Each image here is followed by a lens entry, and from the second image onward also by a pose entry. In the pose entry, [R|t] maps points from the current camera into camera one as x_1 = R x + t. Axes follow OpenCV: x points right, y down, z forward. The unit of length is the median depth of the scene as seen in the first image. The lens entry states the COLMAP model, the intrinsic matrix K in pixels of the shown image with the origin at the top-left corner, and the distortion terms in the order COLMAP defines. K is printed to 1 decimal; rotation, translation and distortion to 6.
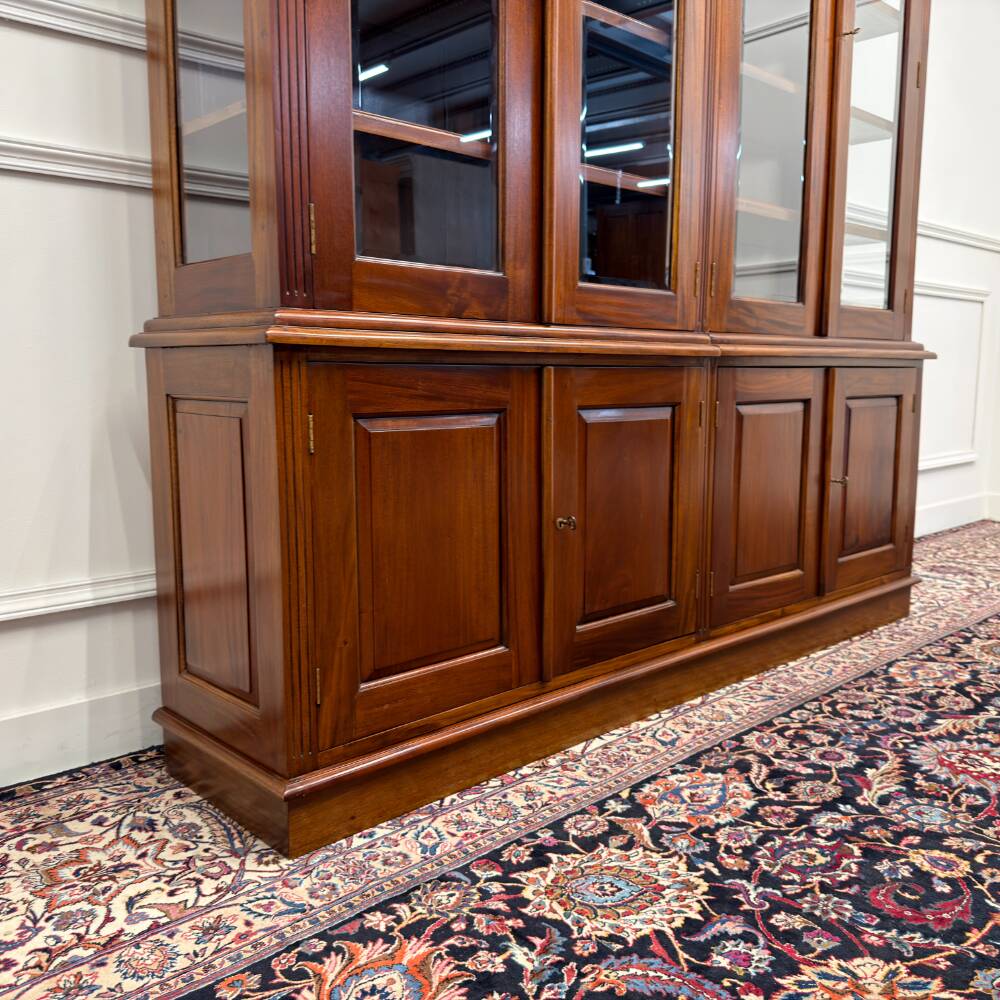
lens RADIAL K [[932.5, 0, 499.6], [0, 932.5, 516.4], [0, 0, 1]] dist [0.049674, -0.091387]
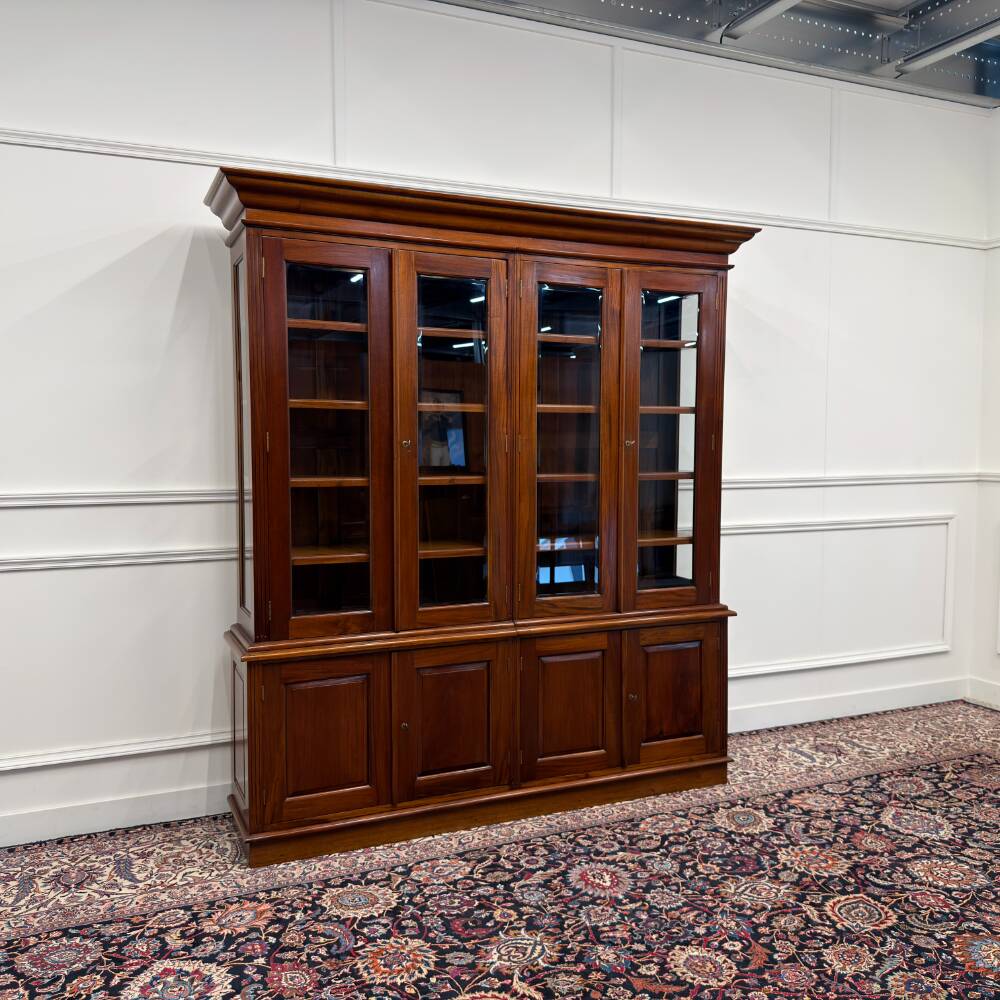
lens RADIAL K [[932.7, 0, 486.4], [0, 932.7, 501.3], [0, 0, 1]] dist [0.036071, -0.052613]
pose [[0.941170, 0.019094, -0.337395, 0.910576], [-0.047938, 0.995849, -0.077367, -0.332251], [0.334517, 0.088990, 0.938179, -0.910752]]
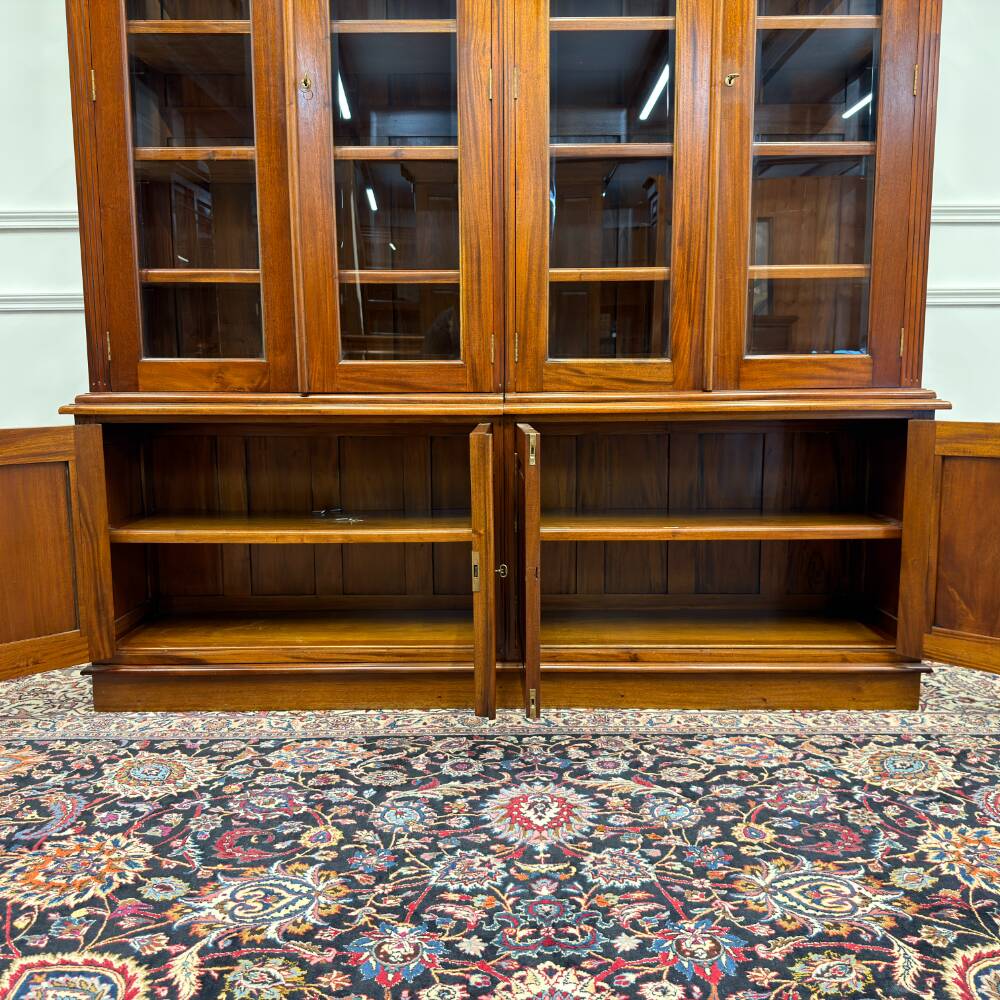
lens RADIAL K [[925.1, 0, 495.7], [0, 925.1, 511.5], [0, 0, 1]] dist [0.087200, -0.156559]
pose [[0.725256, 0.089855, -0.682590, 1.149328], [-0.096484, 0.994928, 0.028455, -0.093987], [0.681685, 0.045222, 0.730247, 0.184353]]
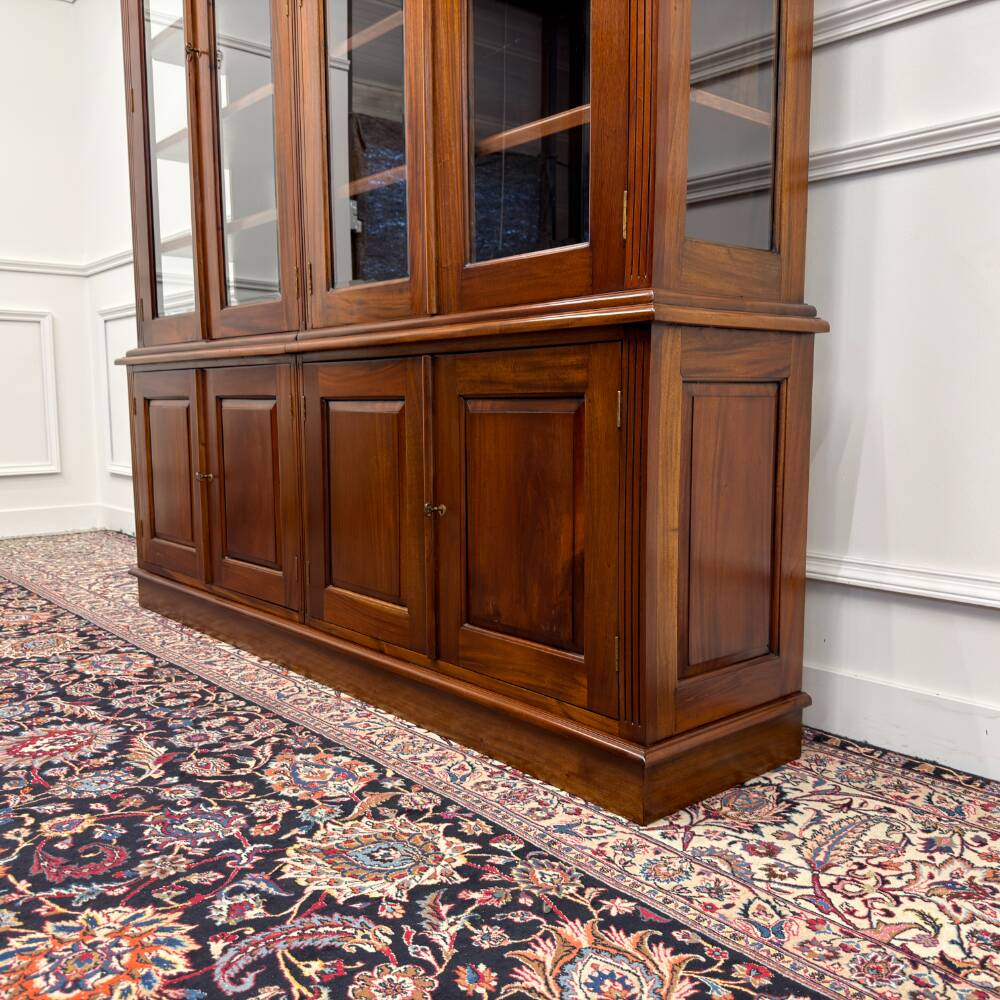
lens RADIAL K [[926.6, 0, 507.4], [0, 926.6, 520.5], [0, 0, 1]] dist [0.084920, -0.161744]
pose [[-0.028994, 0.124041, -0.991853, 1.467170], [-0.147198, 0.980923, 0.126977, -0.174882], [0.988682, 0.149680, -0.010182, 1.448737]]
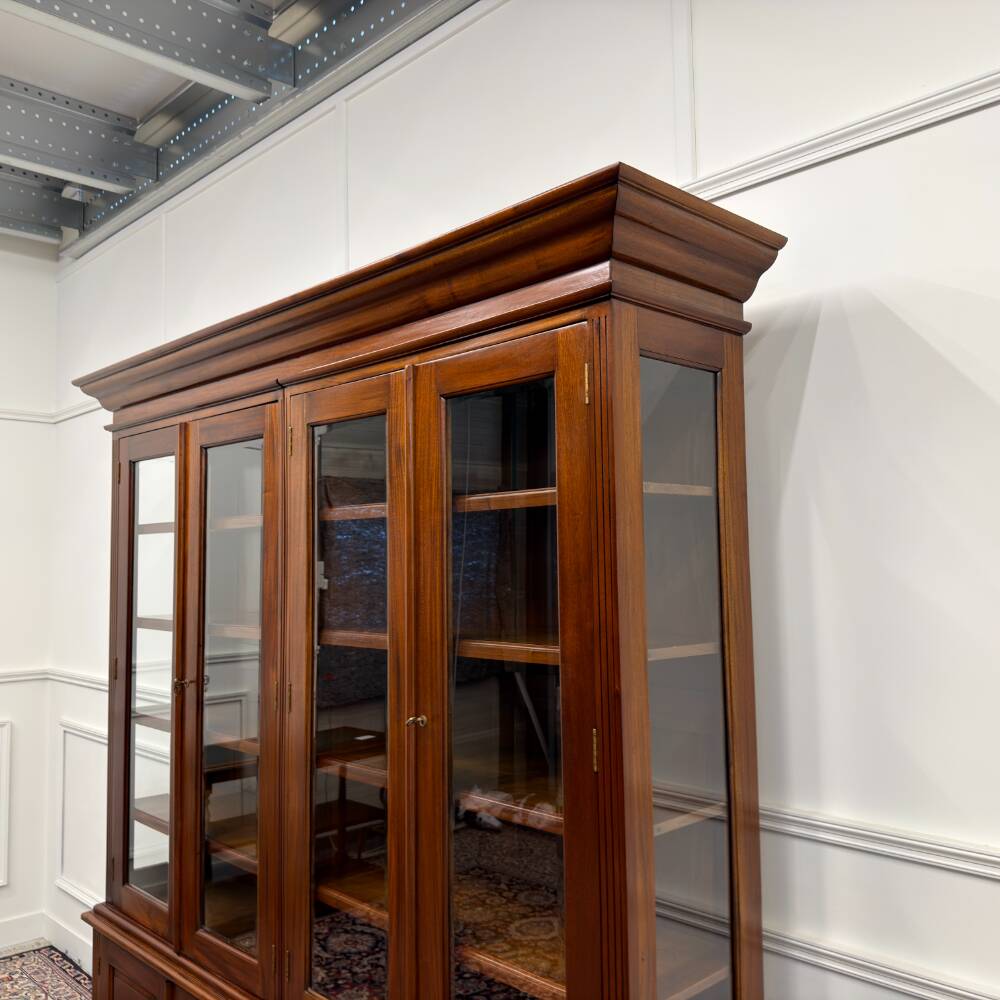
lens RADIAL K [[944.6, 0, 500.3], [0, 944.6, 483.1], [0, 0, 1]] dist [-0.018772, -0.021441]
pose [[0.019561, -0.093169, -0.995458, 1.539511], [-0.139732, 0.985622, -0.094994, -0.836727], [0.989996, 0.140956, 0.006261, 1.319251]]
